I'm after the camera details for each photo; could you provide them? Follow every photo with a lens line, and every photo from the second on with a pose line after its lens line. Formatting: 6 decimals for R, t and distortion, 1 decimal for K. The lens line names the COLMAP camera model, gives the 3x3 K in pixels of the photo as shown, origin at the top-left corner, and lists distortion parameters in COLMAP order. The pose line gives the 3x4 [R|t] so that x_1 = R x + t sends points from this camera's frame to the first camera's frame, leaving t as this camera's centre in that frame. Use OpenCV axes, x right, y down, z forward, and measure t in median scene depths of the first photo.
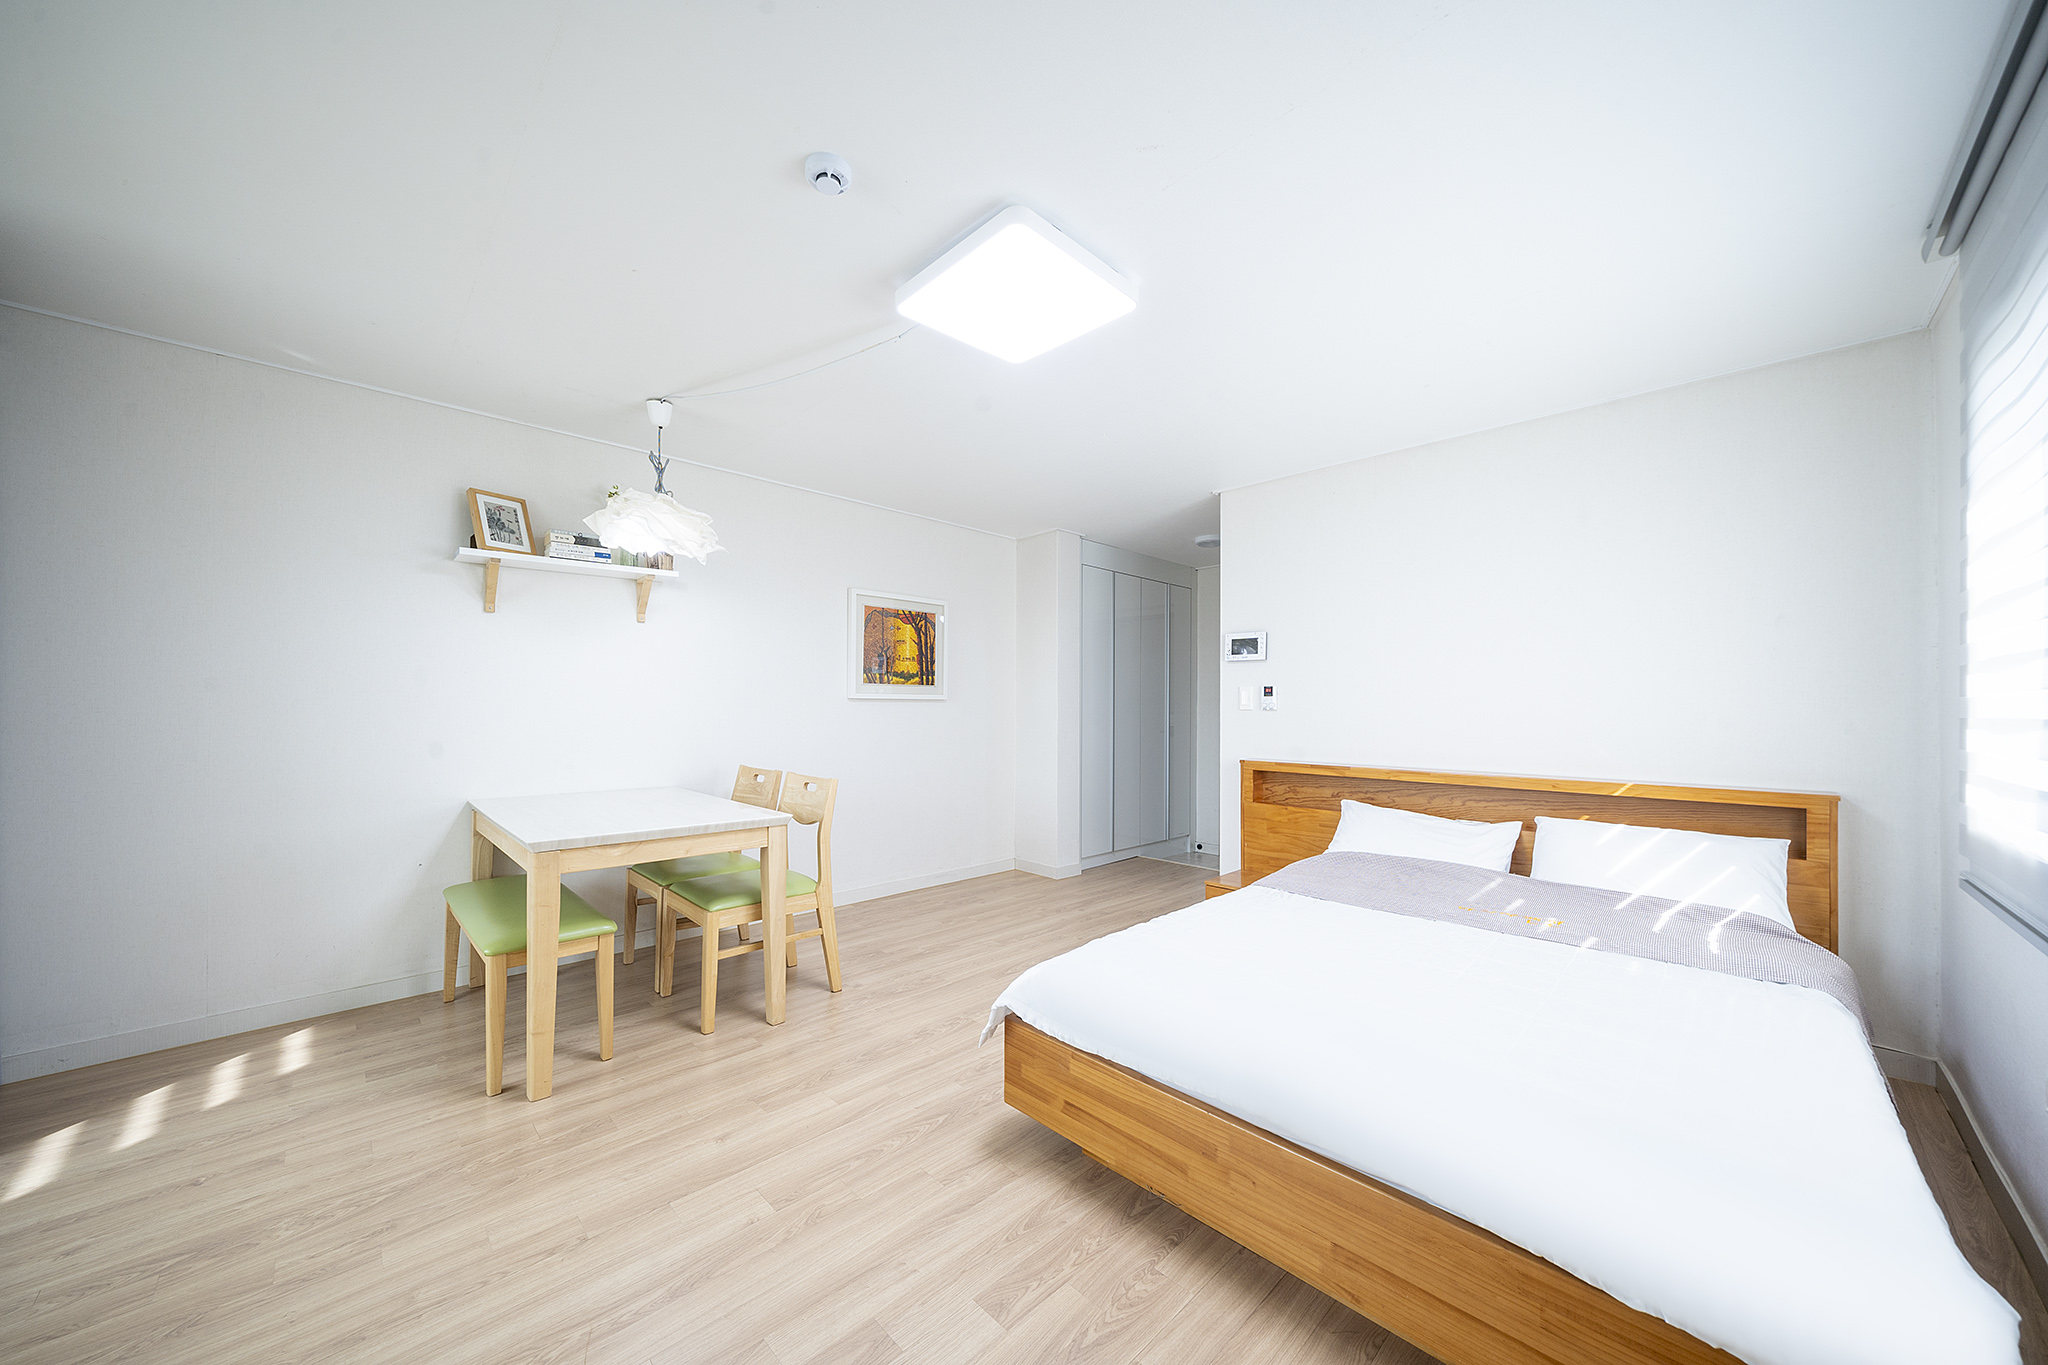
lens RADIAL K [[706.2, 0, 1009.6], [0, 706.2, 695.4], [0, 0, 1]] dist [0.000009, 0.000030]
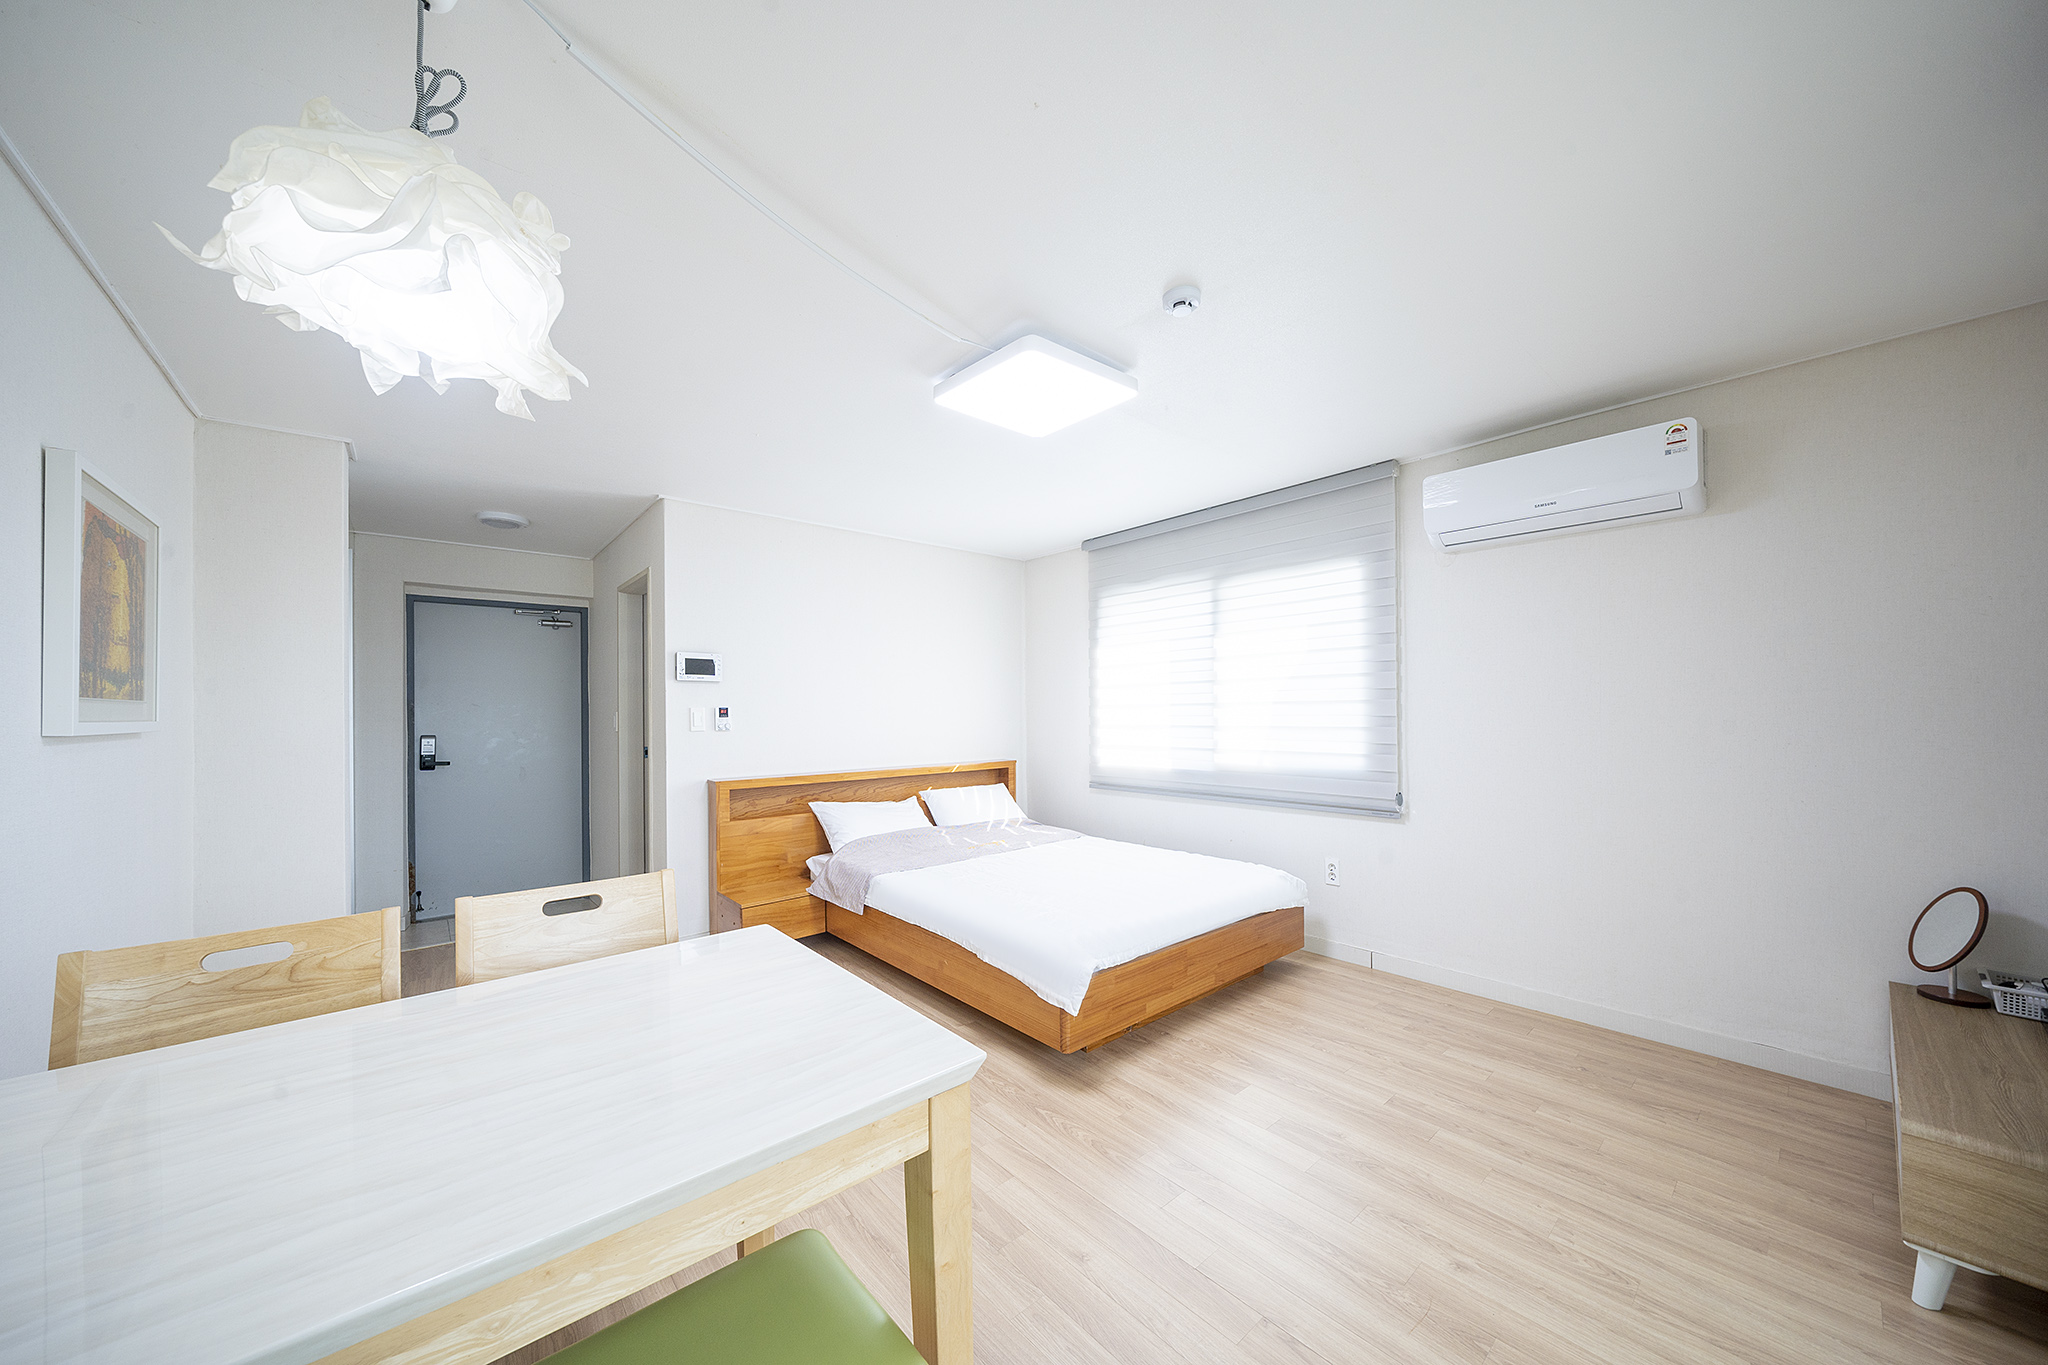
lens RADIAL K [[706.2, 0, 1009.6], [0, 706.2, 695.4], [0, 0, 1]] dist [0.000009, 0.000030]
pose [[0.072210, 0.016057, 0.997260, -0.915060], [-0.002090, 0.999871, -0.015948, -0.021457], [-0.997387, -0.000933, 0.072234, 0.741143]]
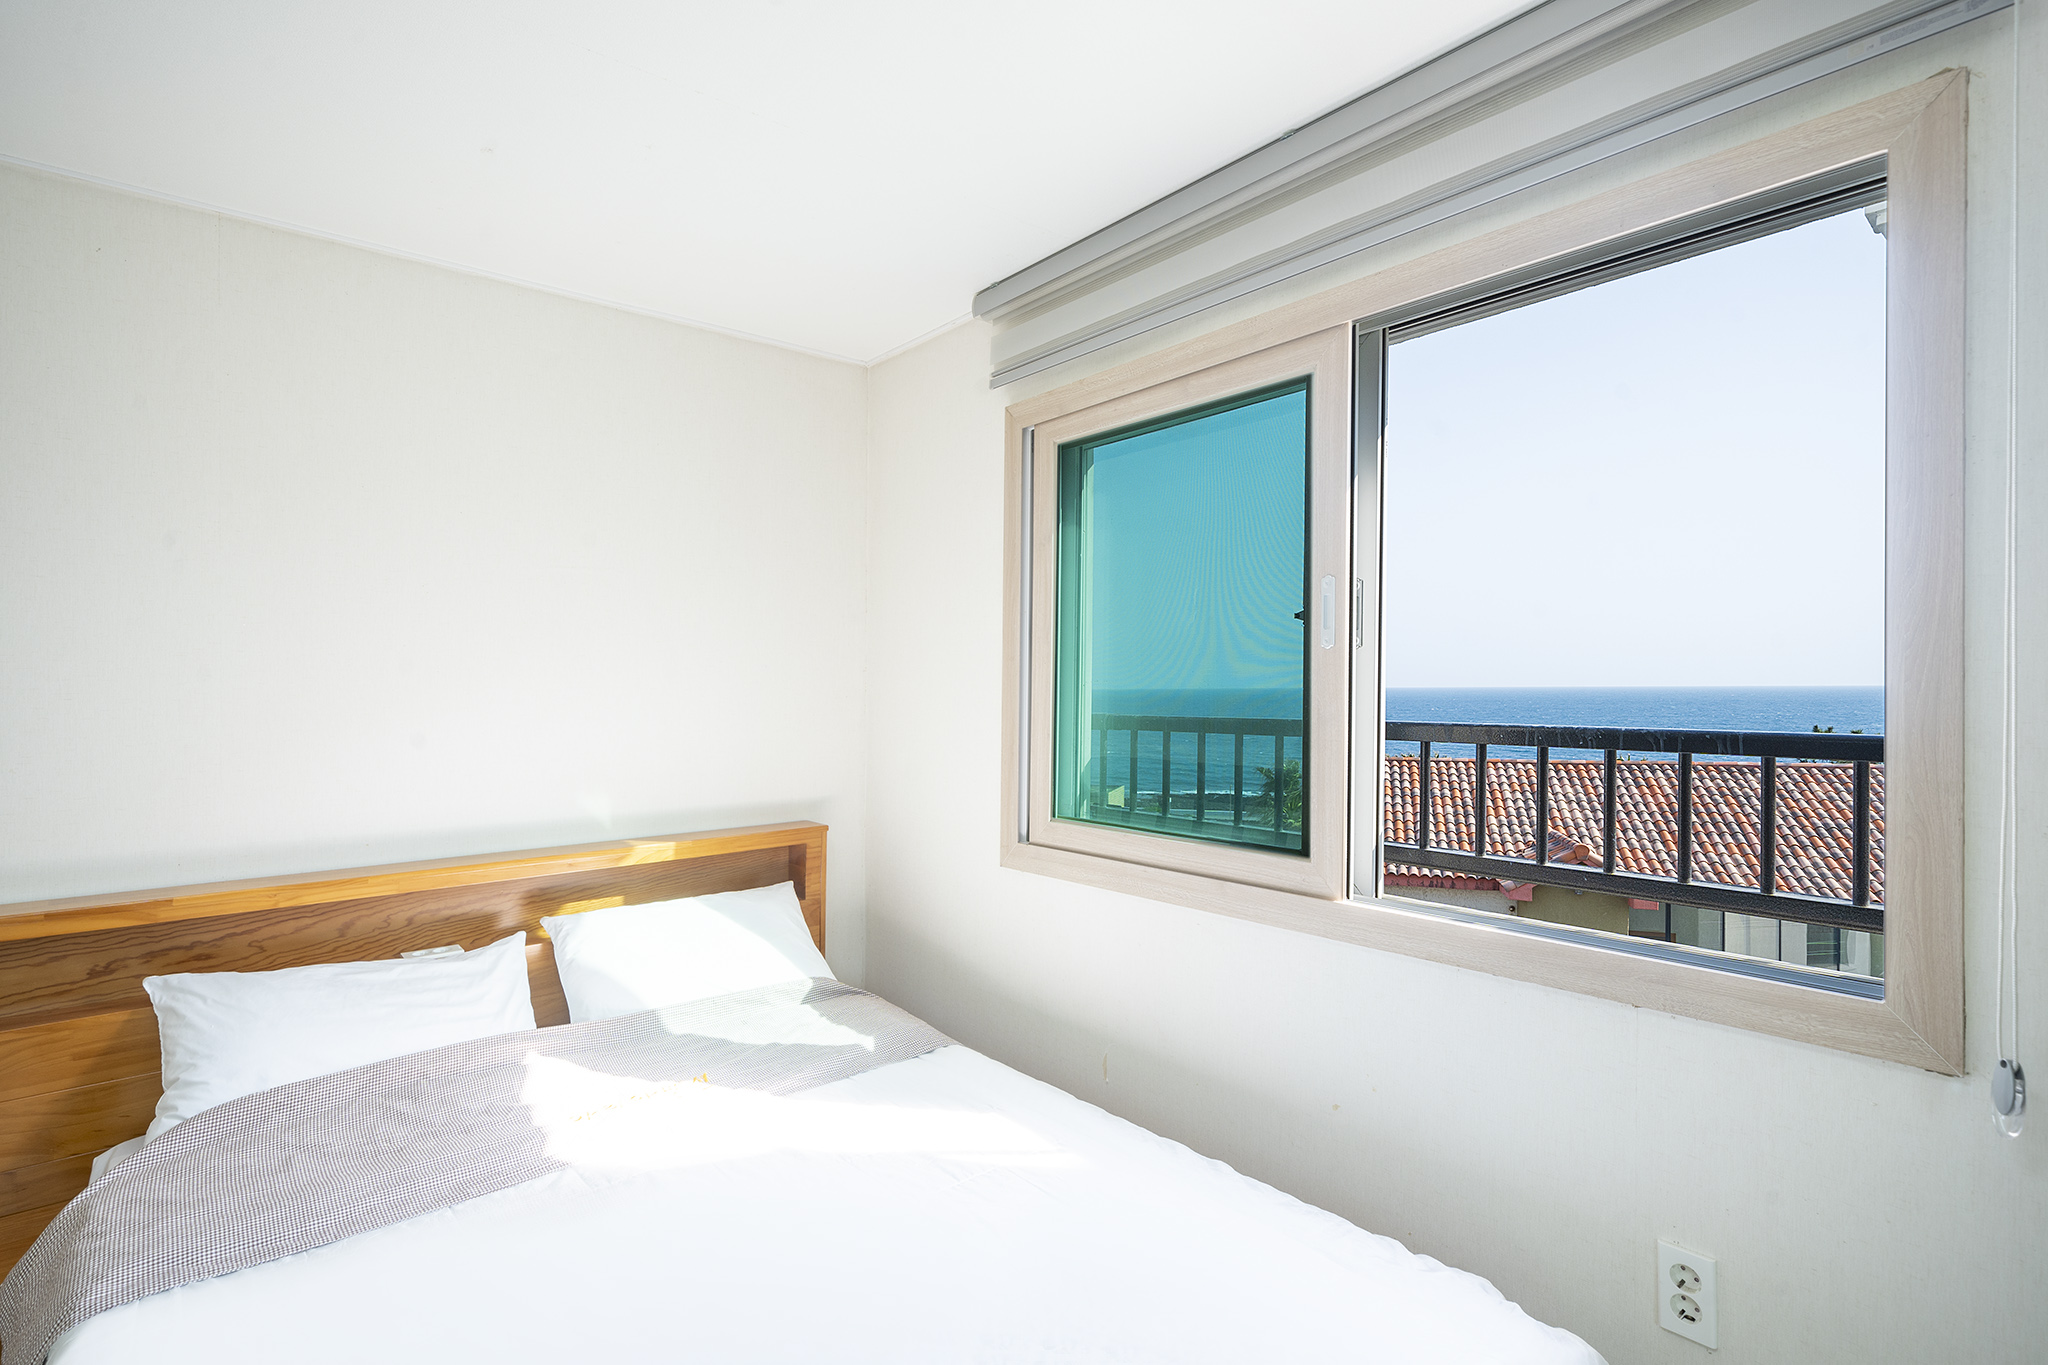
lens RADIAL K [[977.3, 0, 1024.0], [0, 977.3, 682.5], [0, 0, 1]] dist [-0.000955, -0.000234]
pose [[0.069995, 0.001780, 0.997546, -0.098297], [-0.006812, 0.999976, -0.001306, -0.042790], [-0.997524, -0.006704, 0.070005, 0.558360]]
